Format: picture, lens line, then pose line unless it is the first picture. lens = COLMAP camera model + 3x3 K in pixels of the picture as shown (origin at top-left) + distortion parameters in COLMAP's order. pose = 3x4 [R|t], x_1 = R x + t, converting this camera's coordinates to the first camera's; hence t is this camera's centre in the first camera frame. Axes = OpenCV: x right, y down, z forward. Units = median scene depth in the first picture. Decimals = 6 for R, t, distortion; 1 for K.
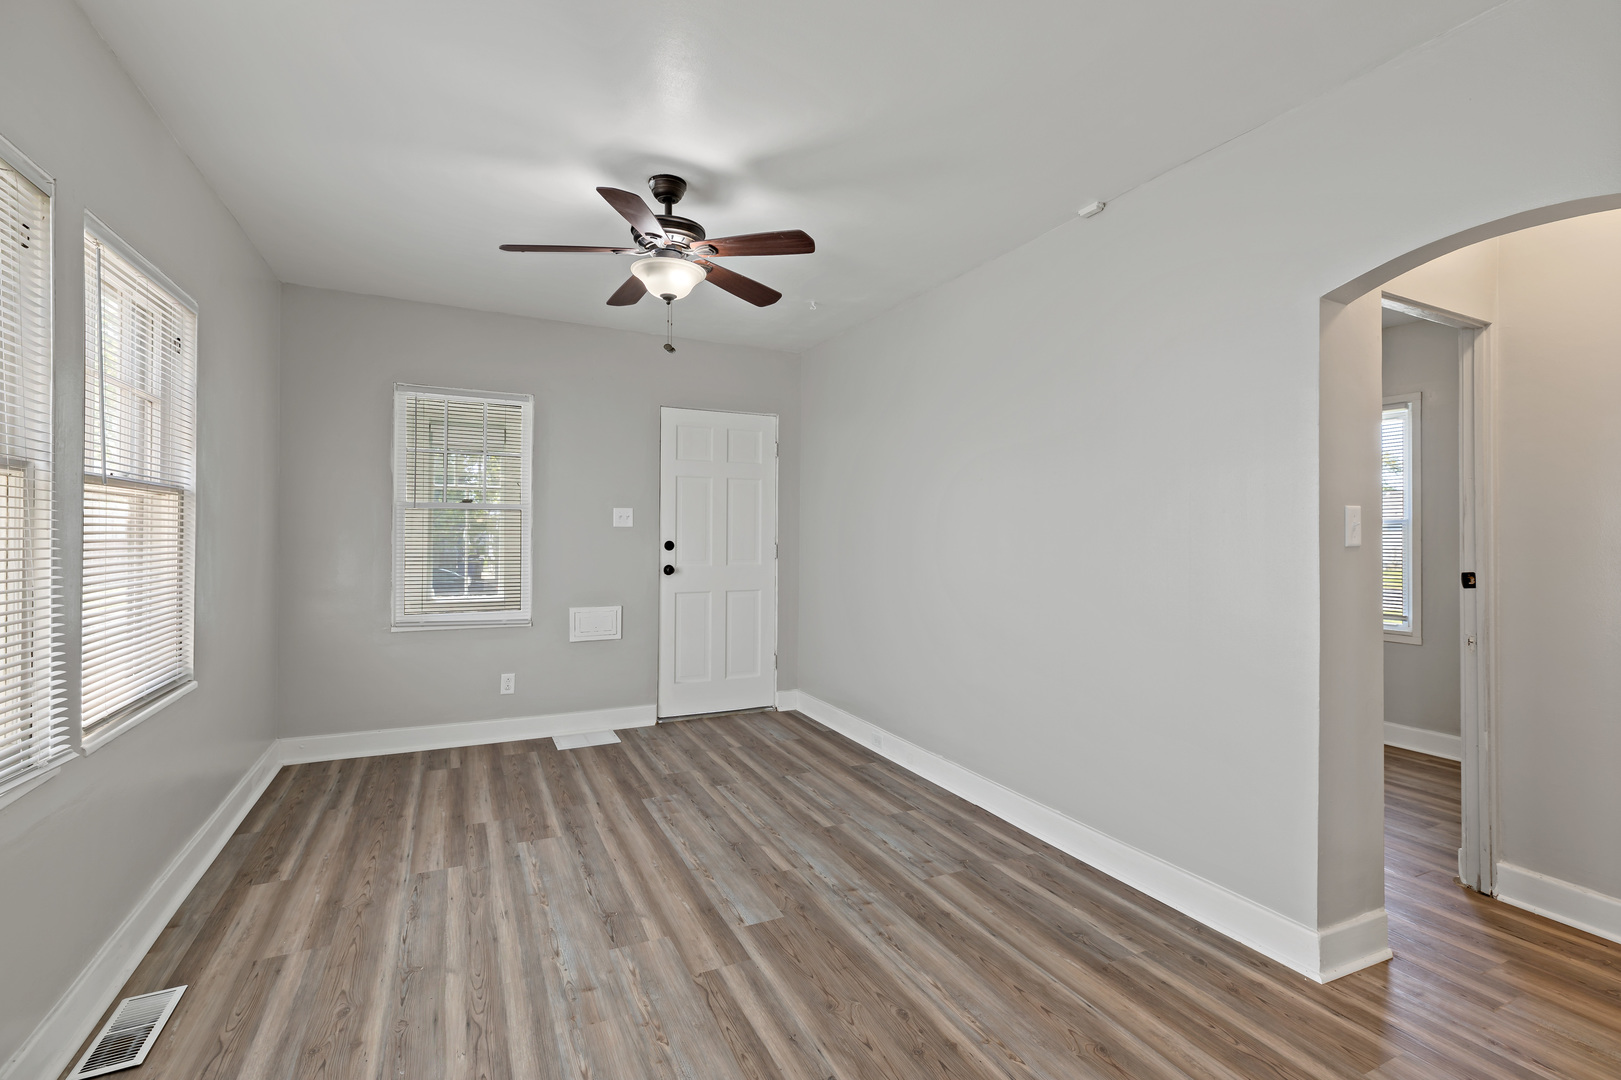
lens RADIAL K [[731.7, 0, 805.0], [0, 731.7, 554.8], [0, 0, 1]] dist [0.005479, 0.000461]
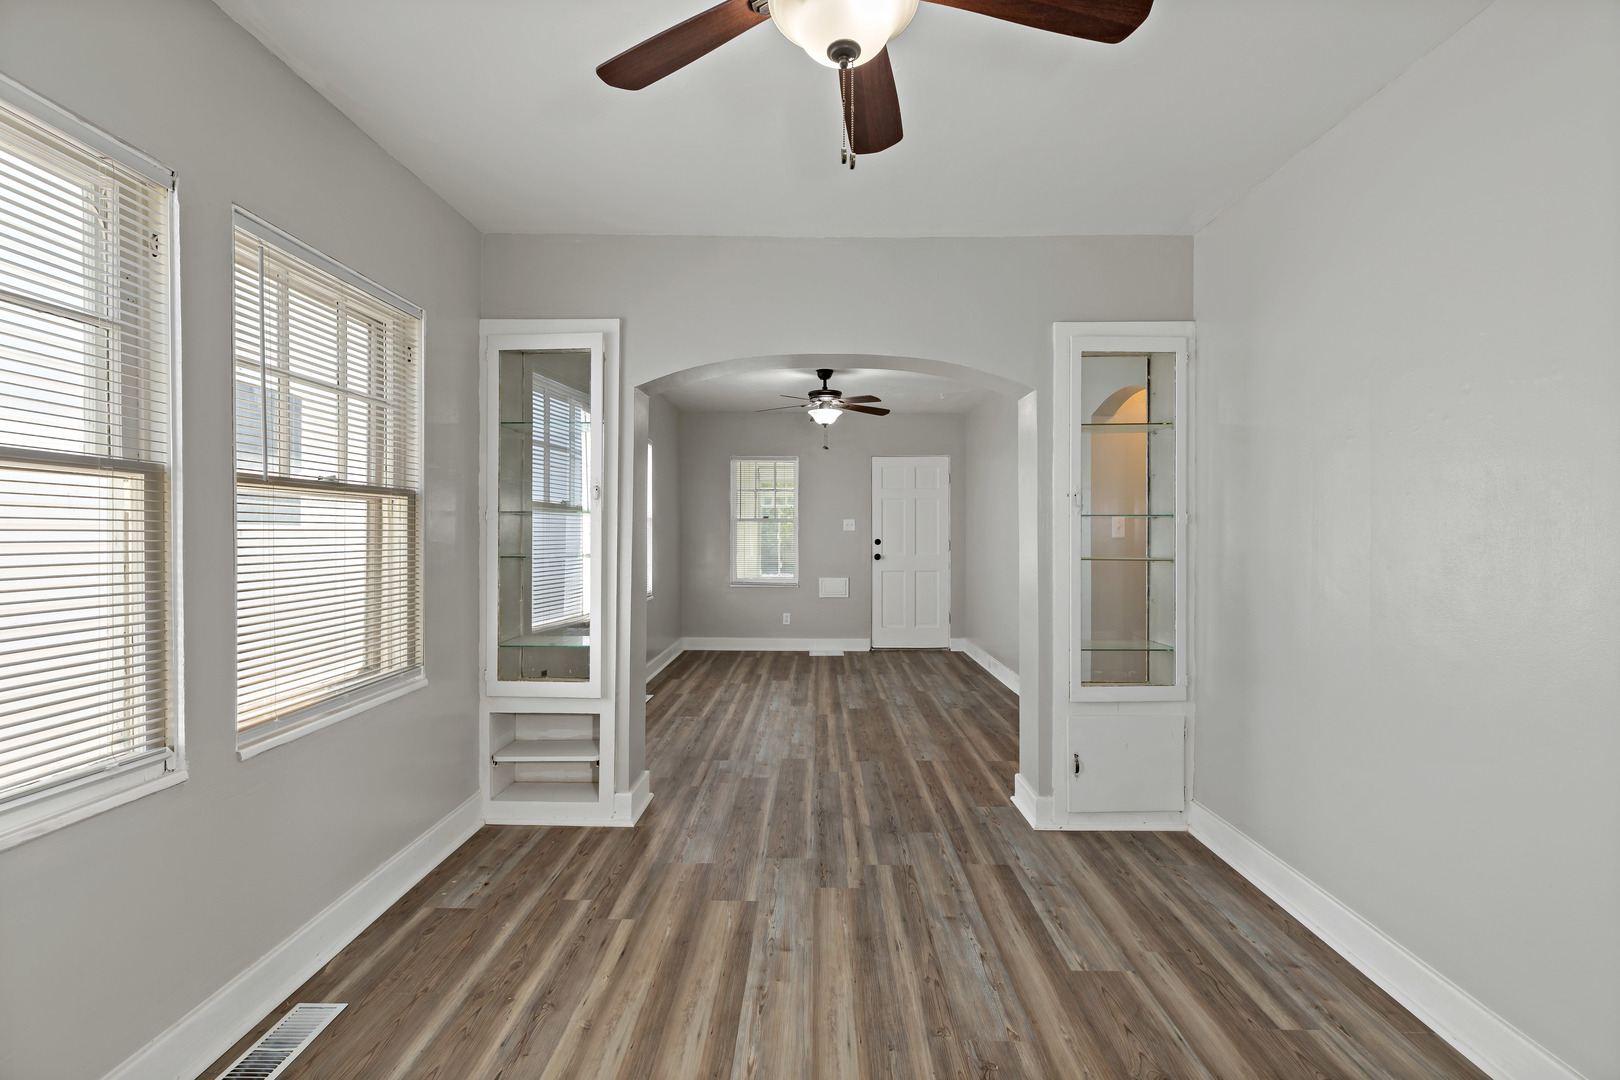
lens RADIAL K [[728.5, 0, 805.4], [0, 728.5, 612.6], [0, 0, 1]] dist [0.087633, 0.000017]
pose [[0.893371, 0.043359, -0.447223, 0.736254], [-0.009081, 0.996872, 0.078508, 0.033301], [0.449228, -0.066076, 0.890970, -0.969965]]
